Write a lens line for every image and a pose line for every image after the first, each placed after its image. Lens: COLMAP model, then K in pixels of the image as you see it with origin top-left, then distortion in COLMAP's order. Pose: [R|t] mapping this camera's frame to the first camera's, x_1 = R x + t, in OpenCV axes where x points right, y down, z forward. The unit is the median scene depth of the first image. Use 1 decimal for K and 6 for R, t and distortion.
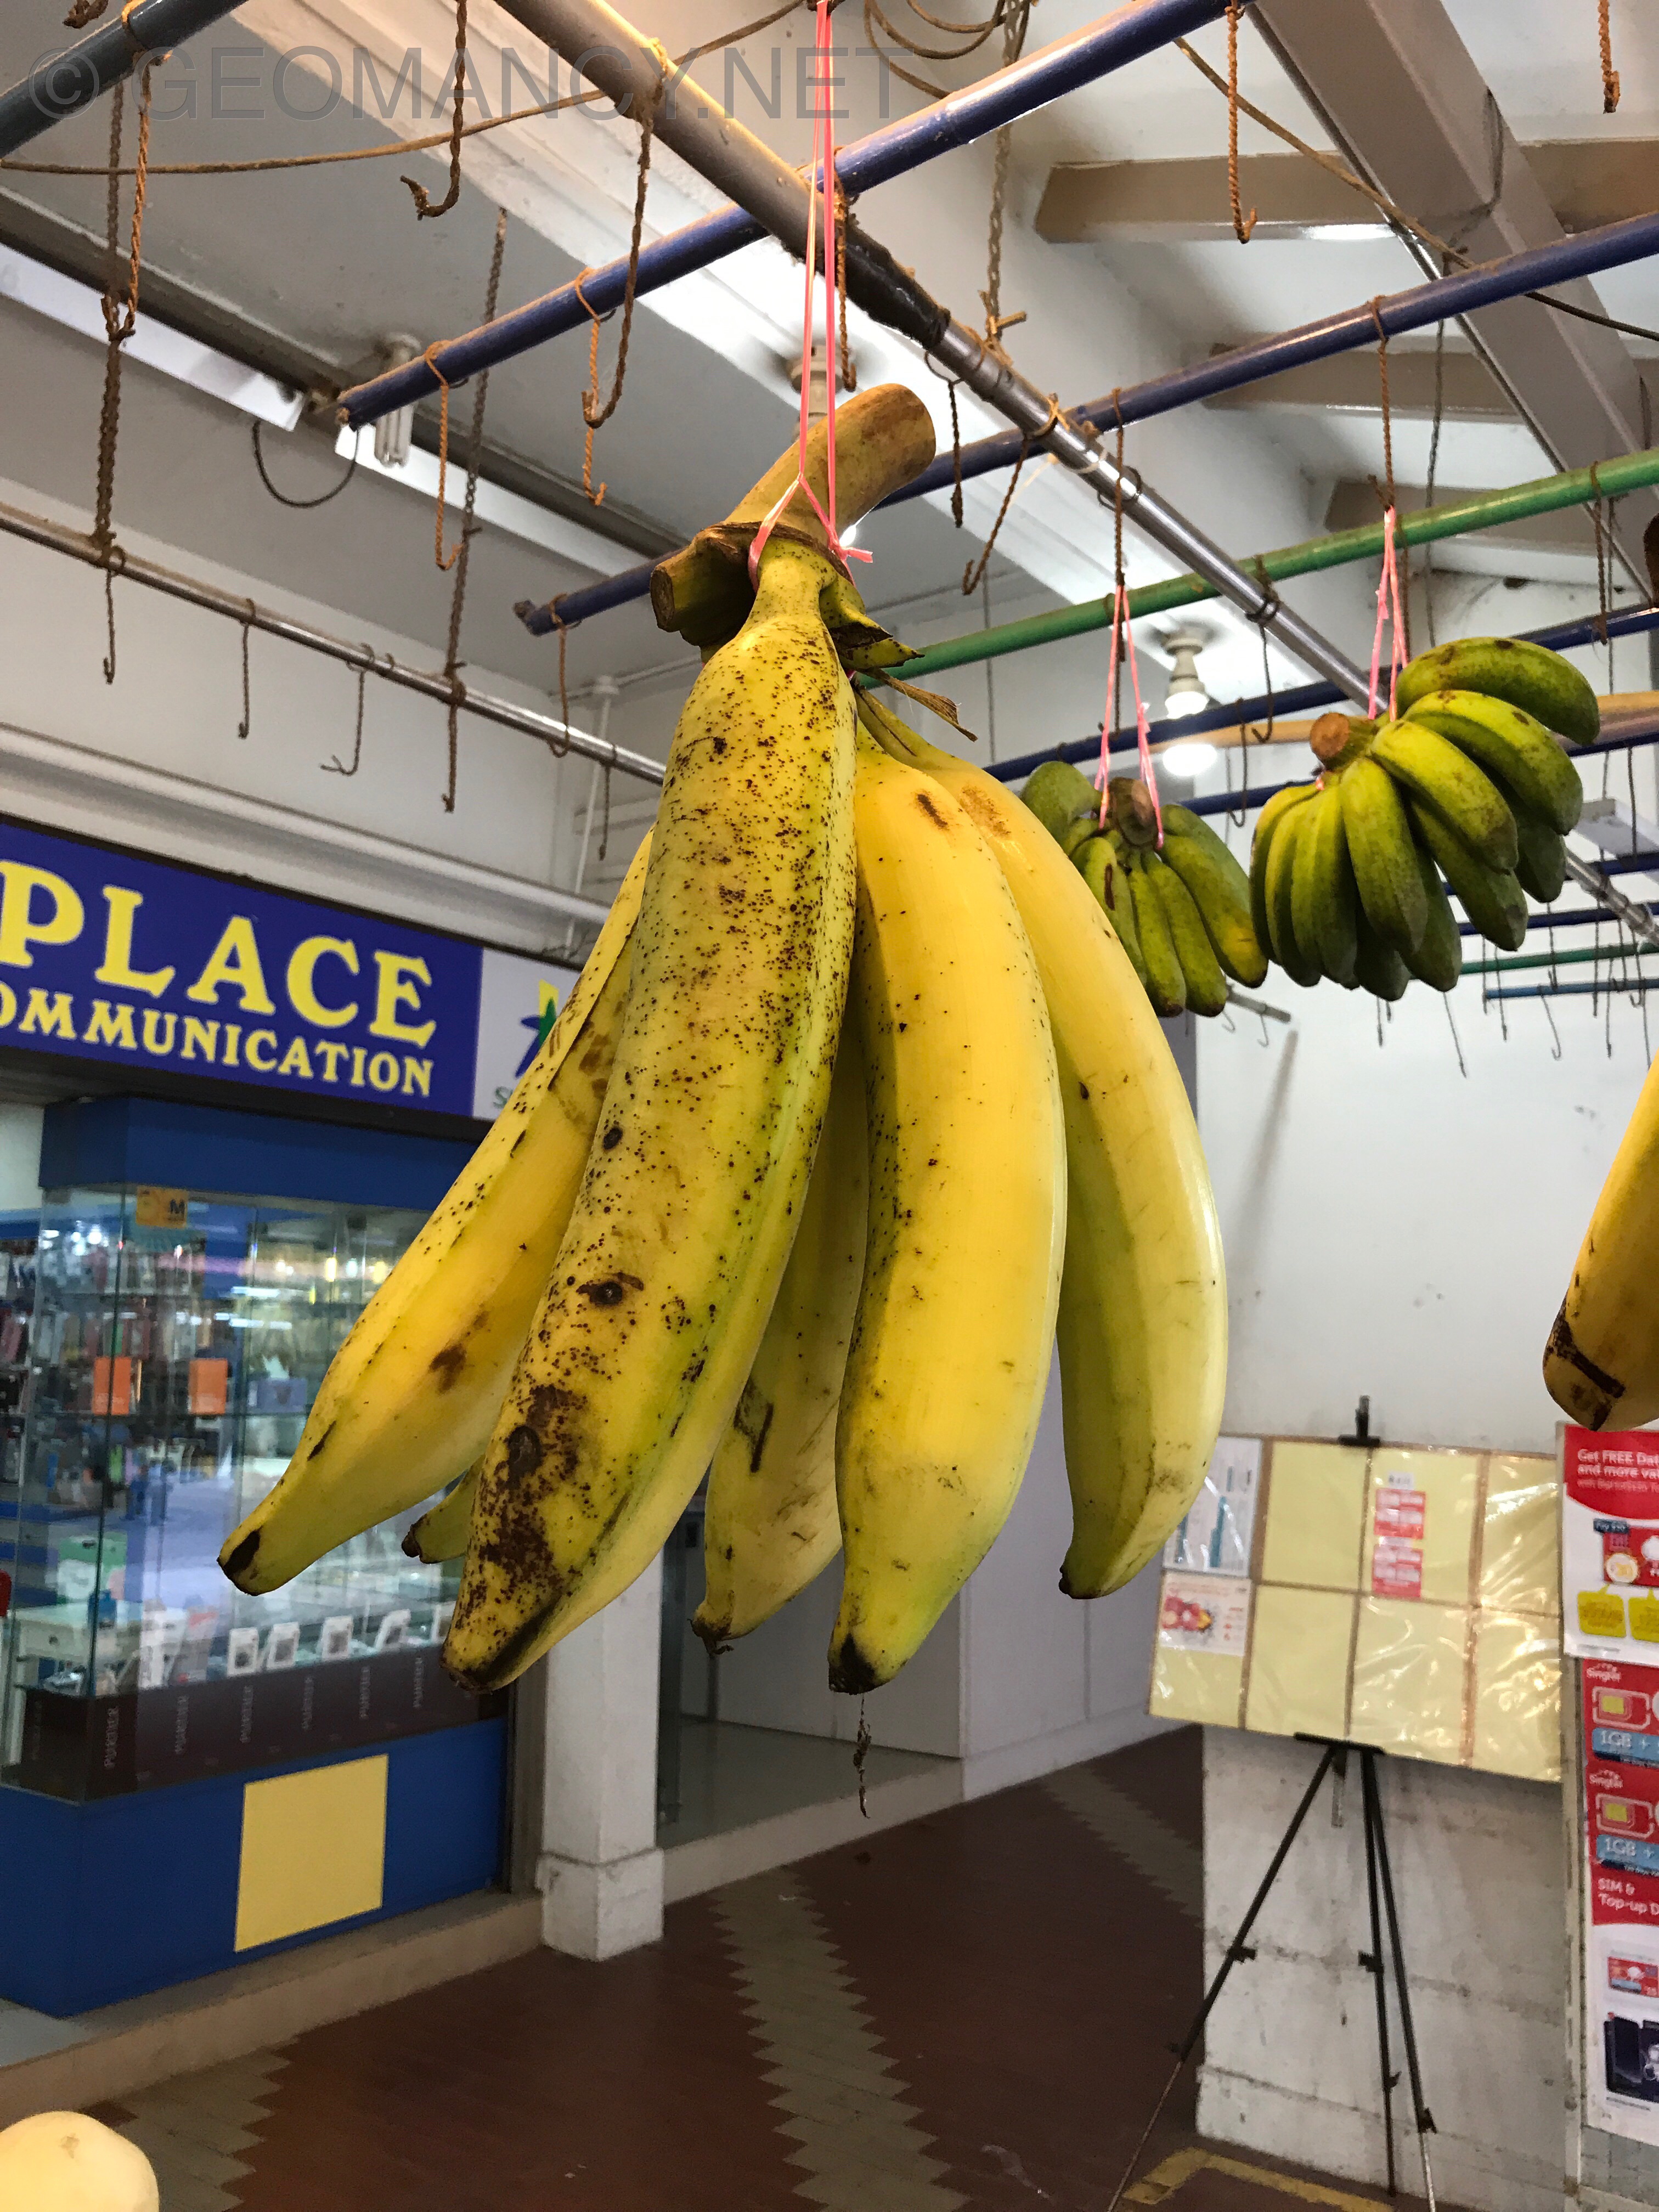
lens RADIAL K [[1819.1, 0, 829.5], [0, 1819.1, 1106.0], [0, 0, 1]] dist [0.001998, 0.021252]
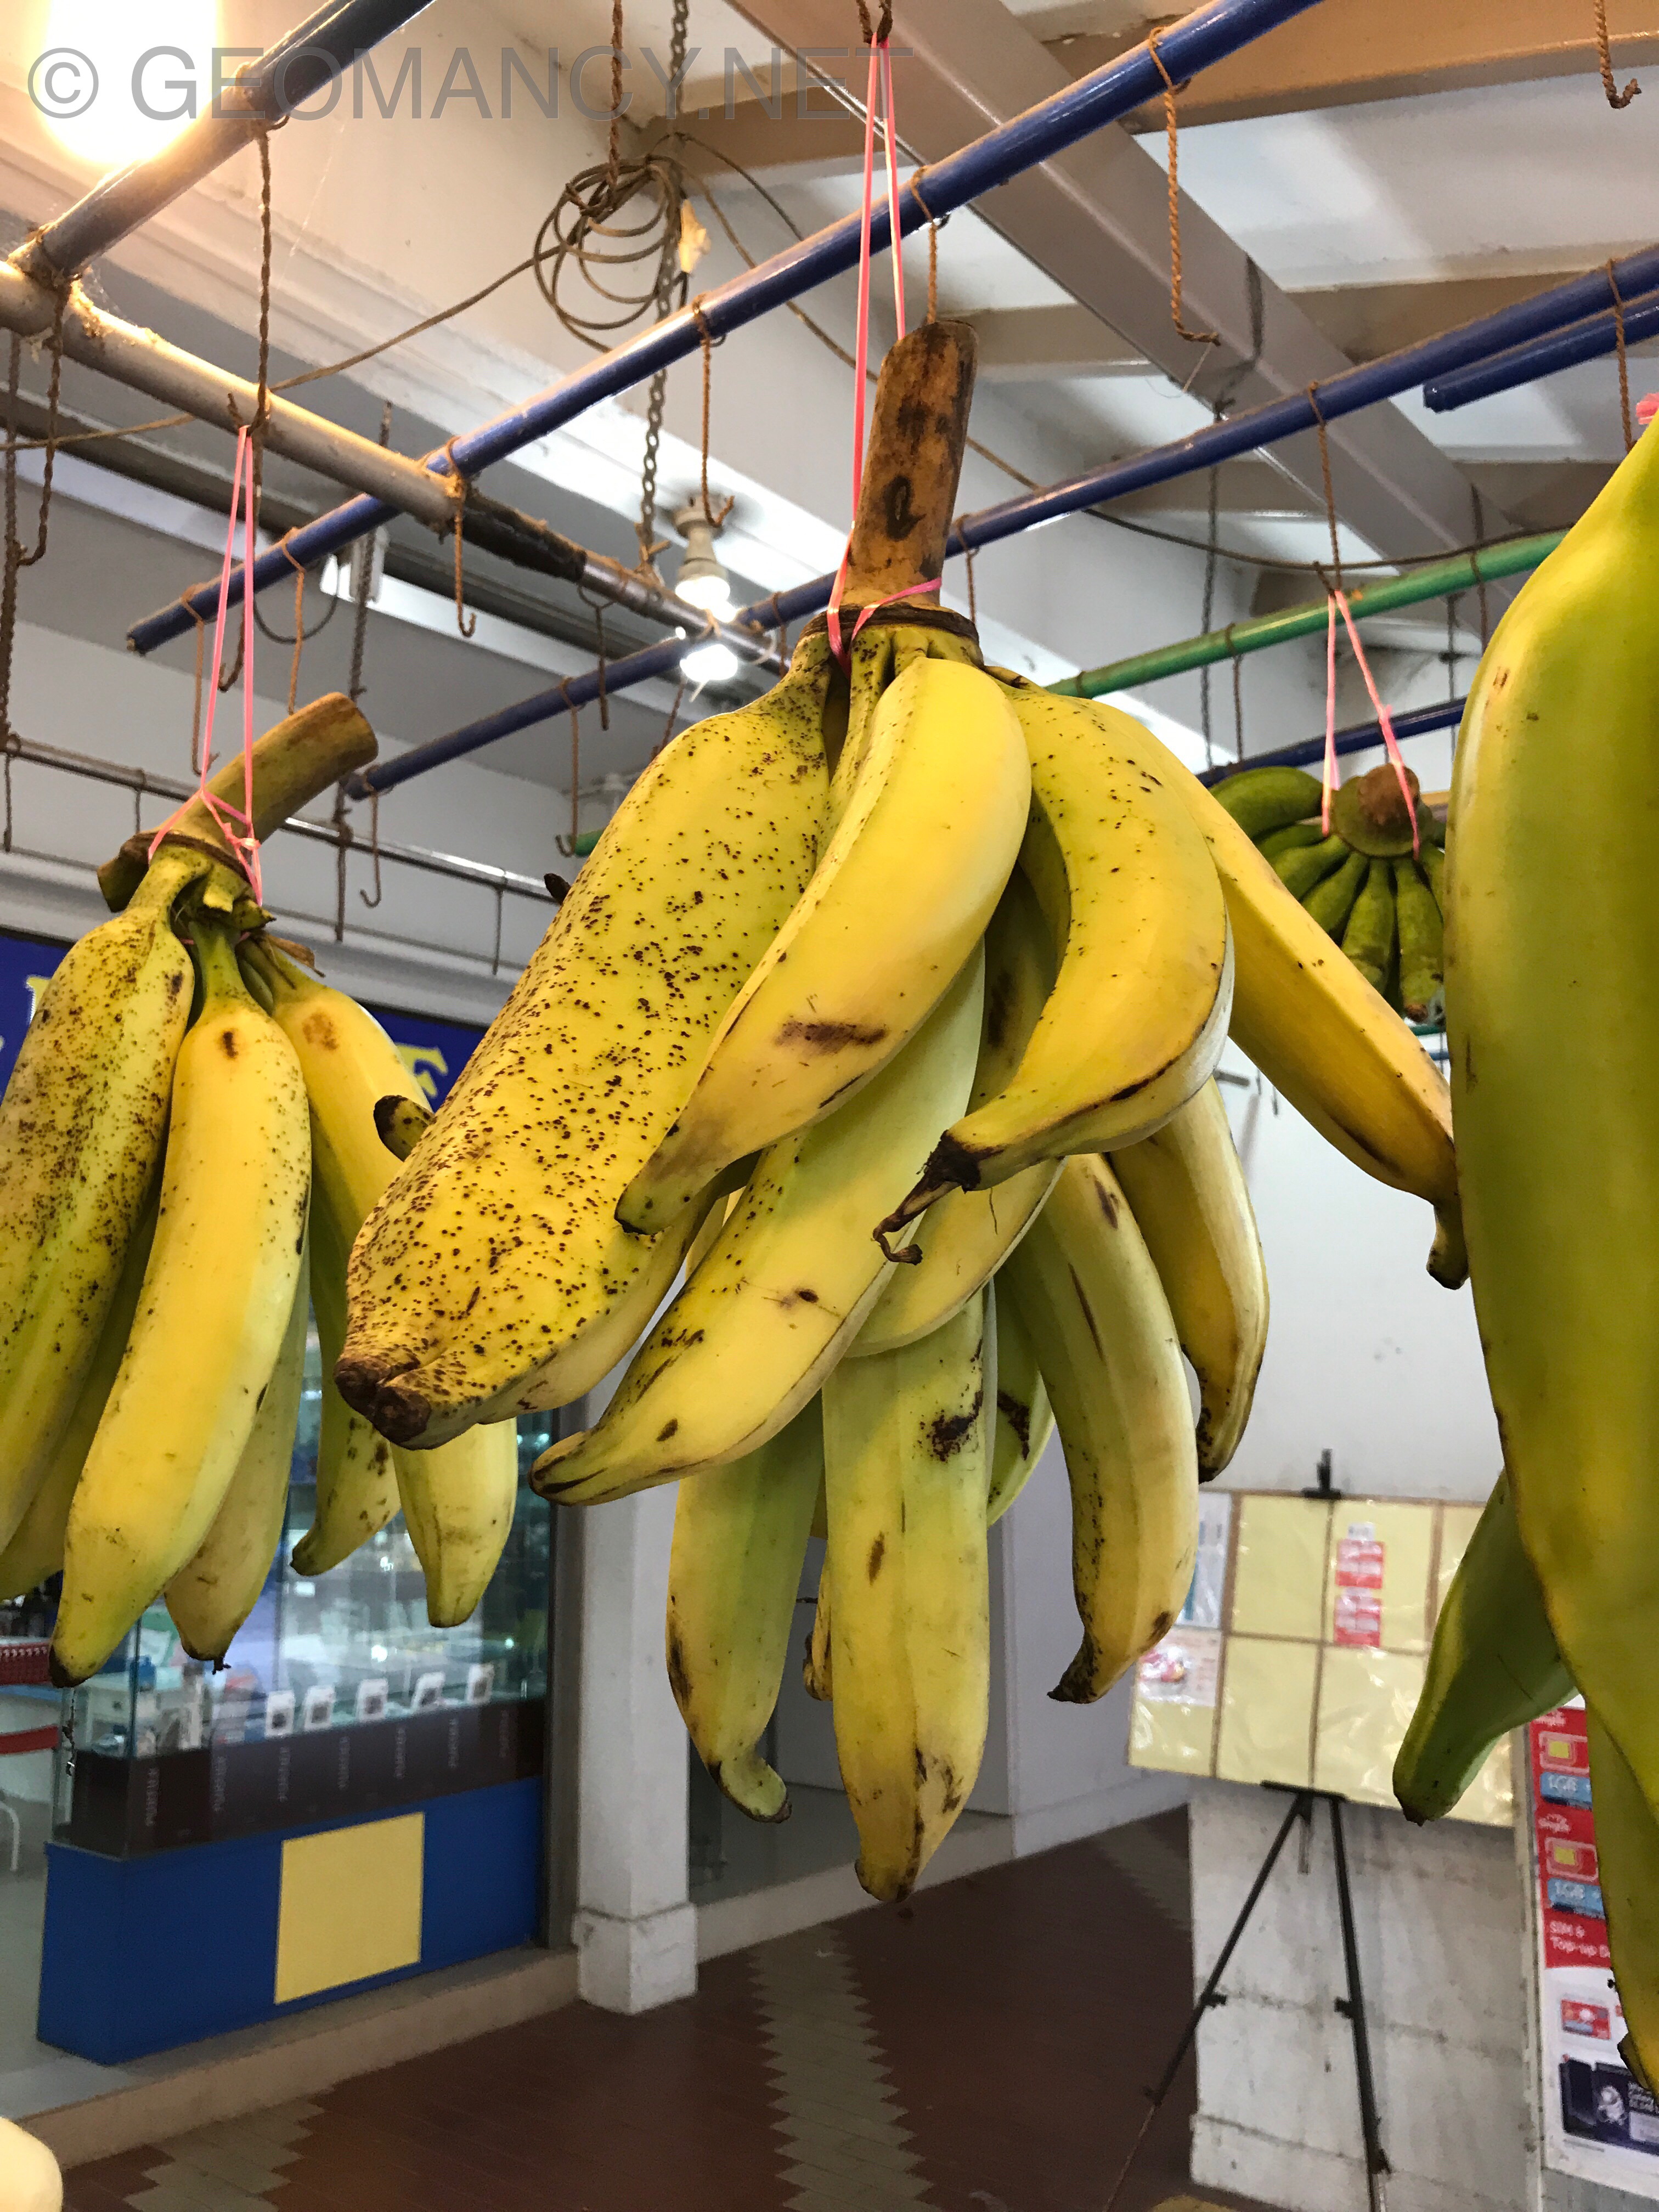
lens RADIAL K [[1819.1, 0, 829.5], [0, 1819.1, 1106.0], [0, 0, 1]] dist [0.001998, 0.021252]
pose [[0.997716, -0.030617, -0.060206, 0.080871], [0.028659, 0.999040, -0.033130, -0.008328], [0.061163, 0.031329, 0.997636, -0.047812]]
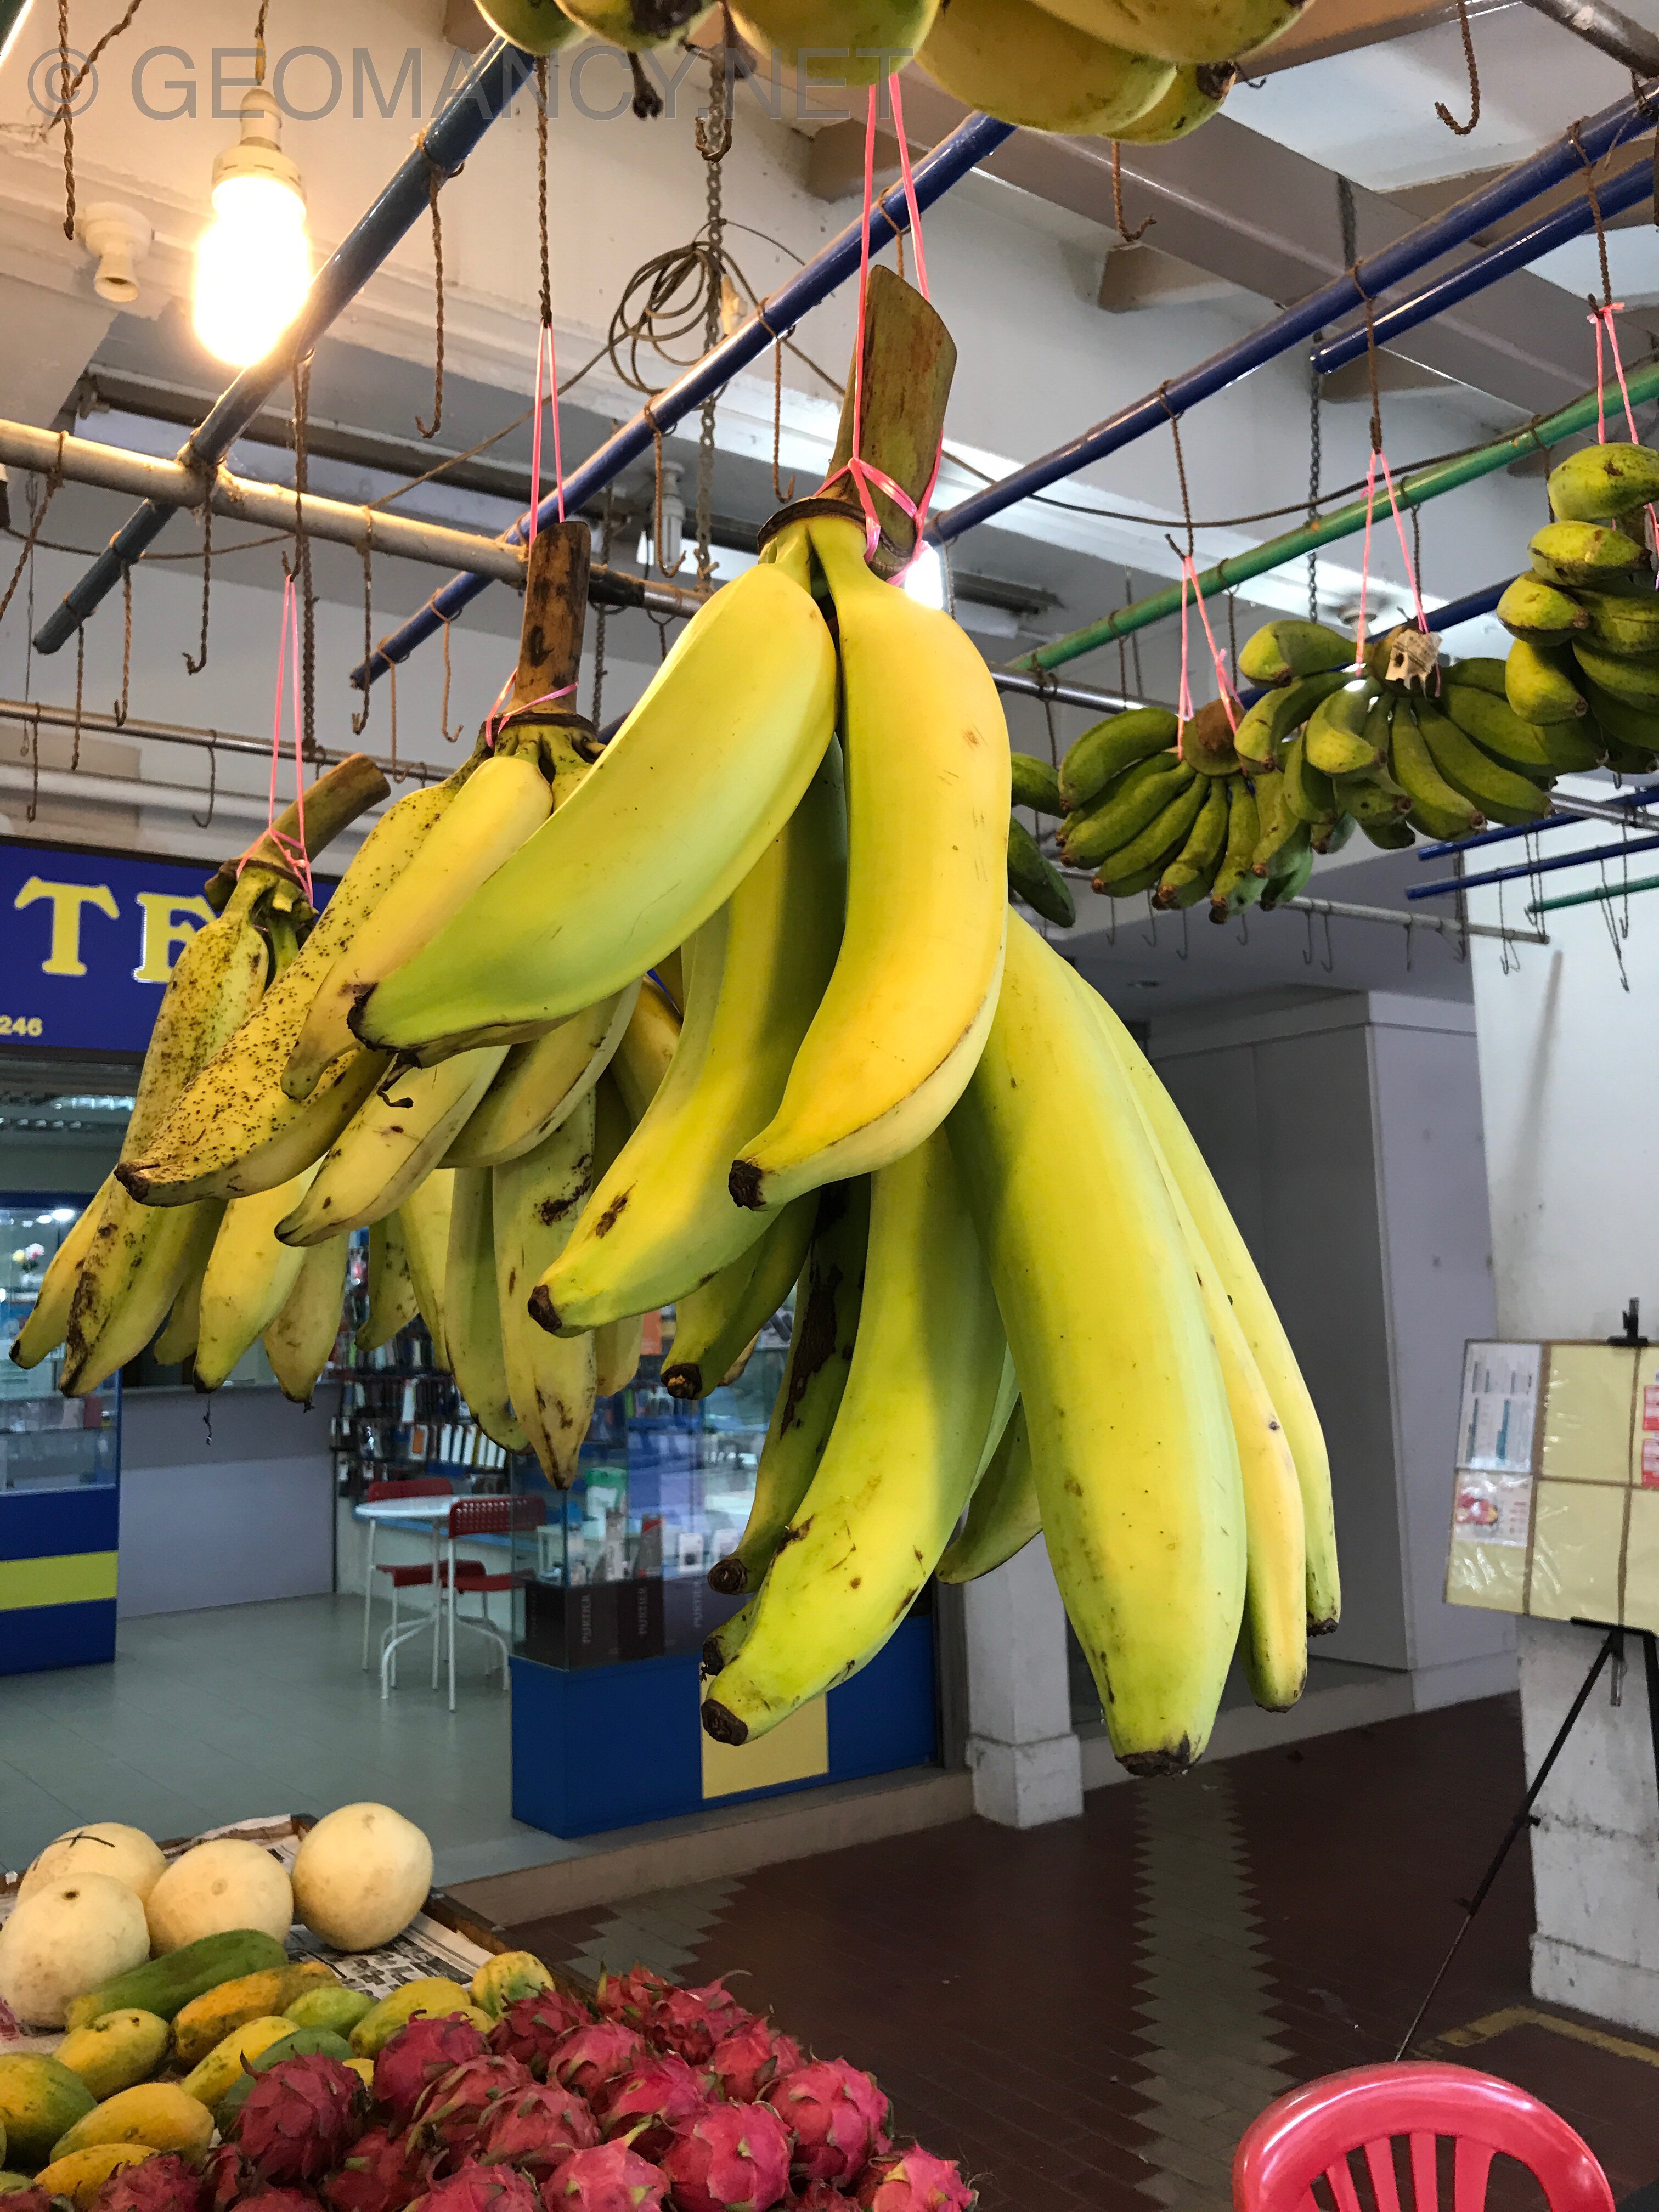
lens RADIAL K [[1821.3, 0, 843.2], [0, 1821.3, 1096.8], [0, 0, 1]] dist [-0.036077, 0.086559]
pose [[0.951079, -0.076283, -0.299382, 0.179810], [0.082669, 0.996539, 0.008704, -0.001764], [0.297682, -0.033028, 0.954094, -0.115728]]
